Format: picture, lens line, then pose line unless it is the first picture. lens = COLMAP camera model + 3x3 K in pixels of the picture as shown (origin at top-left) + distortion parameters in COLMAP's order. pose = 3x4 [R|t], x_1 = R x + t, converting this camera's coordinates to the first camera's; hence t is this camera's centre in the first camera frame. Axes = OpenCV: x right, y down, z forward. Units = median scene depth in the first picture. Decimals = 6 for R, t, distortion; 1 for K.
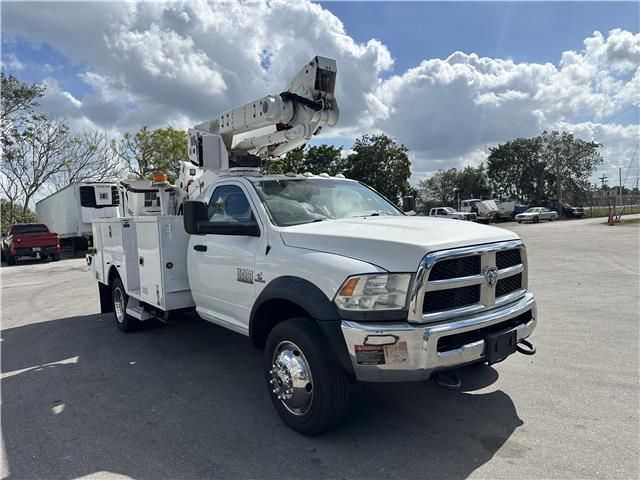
lens RADIAL K [[469.9, 0, 320.2], [0, 469.9, 249.8], [0, 0, 1]] dist [0.006293, 0.003294]
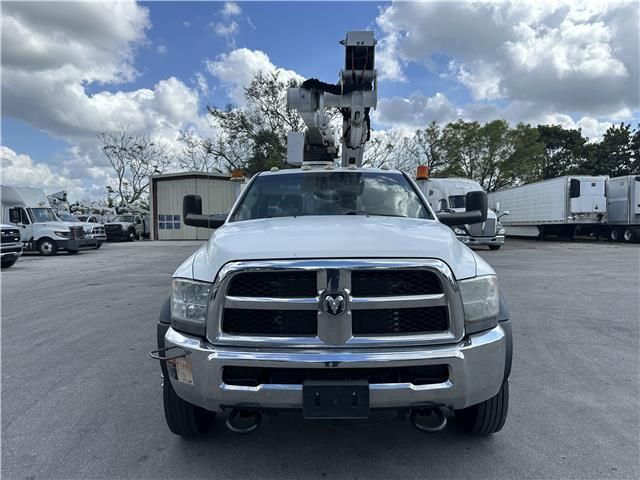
lens RADIAL K [[469.9, 0, 320.2], [0, 469.9, 249.8], [0, 0, 1]] dist [0.006293, 0.003294]
pose [[0.754521, 0.079952, -0.651387, 0.551730], [-0.070969, 0.996671, 0.040127, -0.035289], [0.652427, 0.015952, 0.757683, 0.299915]]
